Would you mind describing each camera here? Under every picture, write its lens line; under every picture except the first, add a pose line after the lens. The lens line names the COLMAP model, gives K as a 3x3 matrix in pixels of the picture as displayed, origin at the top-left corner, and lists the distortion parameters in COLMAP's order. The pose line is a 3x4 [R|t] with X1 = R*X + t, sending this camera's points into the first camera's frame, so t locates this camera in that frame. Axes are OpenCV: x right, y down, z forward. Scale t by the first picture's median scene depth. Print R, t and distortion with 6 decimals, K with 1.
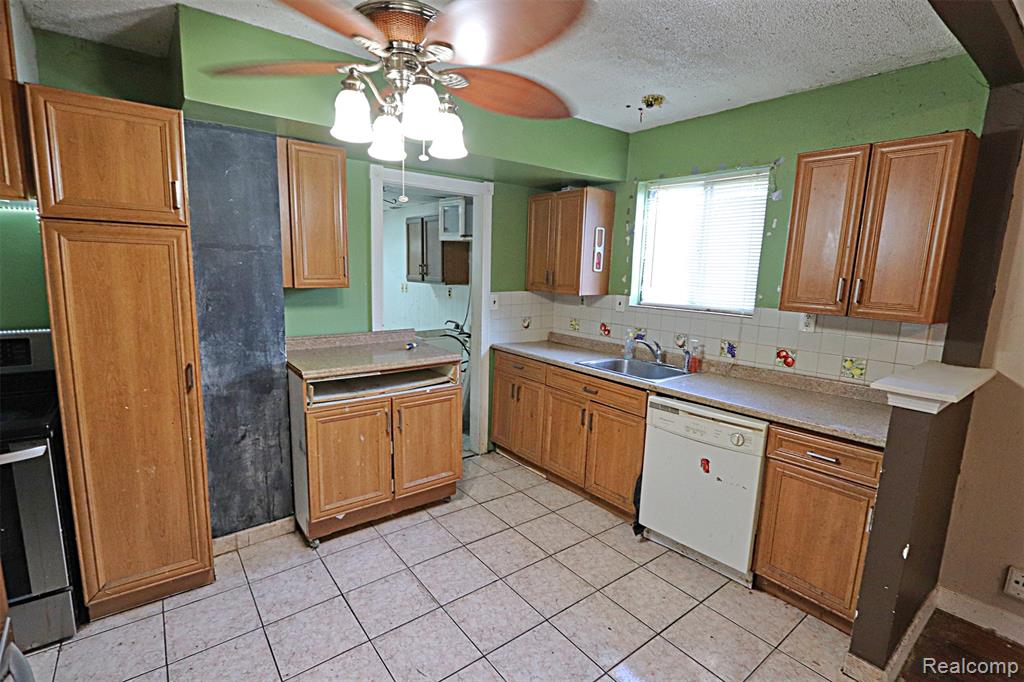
lens RADIAL K [[469.7, 0, 508.0], [0, 469.7, 343.3], [0, 0, 1]] dist [-0.016413, 0.000292]
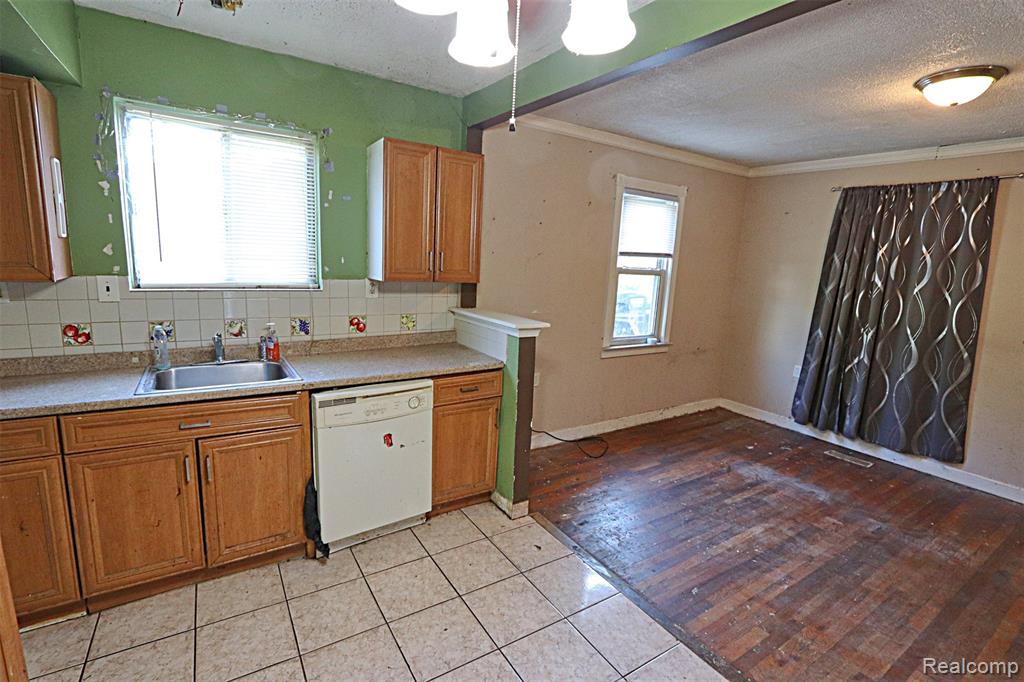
lens RADIAL K [[469.7, 0, 501.9], [0, 469.7, 340.9], [0, 0, 1]] dist [-0.016413, 0.000292]
pose [[0.104347, -0.200474, 0.974126, -0.439290], [0.114595, 0.975373, 0.188455, -0.098330], [-0.987917, 0.091965, 0.124751, 0.541840]]
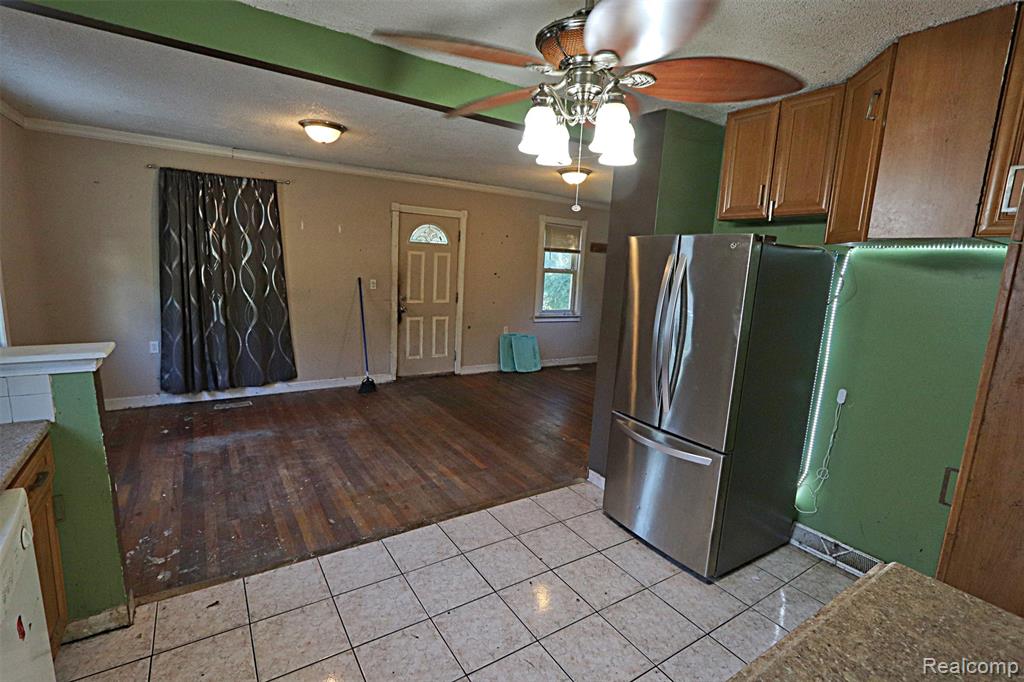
lens RADIAL K [[469.7, 0, 504.3], [0, 469.7, 343.2], [0, 0, 1]] dist [-0.016413, 0.000292]
pose [[-0.992725, -0.092037, 0.077624, -0.102742], [-0.061499, 0.941881, 0.330269, -0.199069], [-0.103510, 0.323093, -0.940690, 1.149503]]
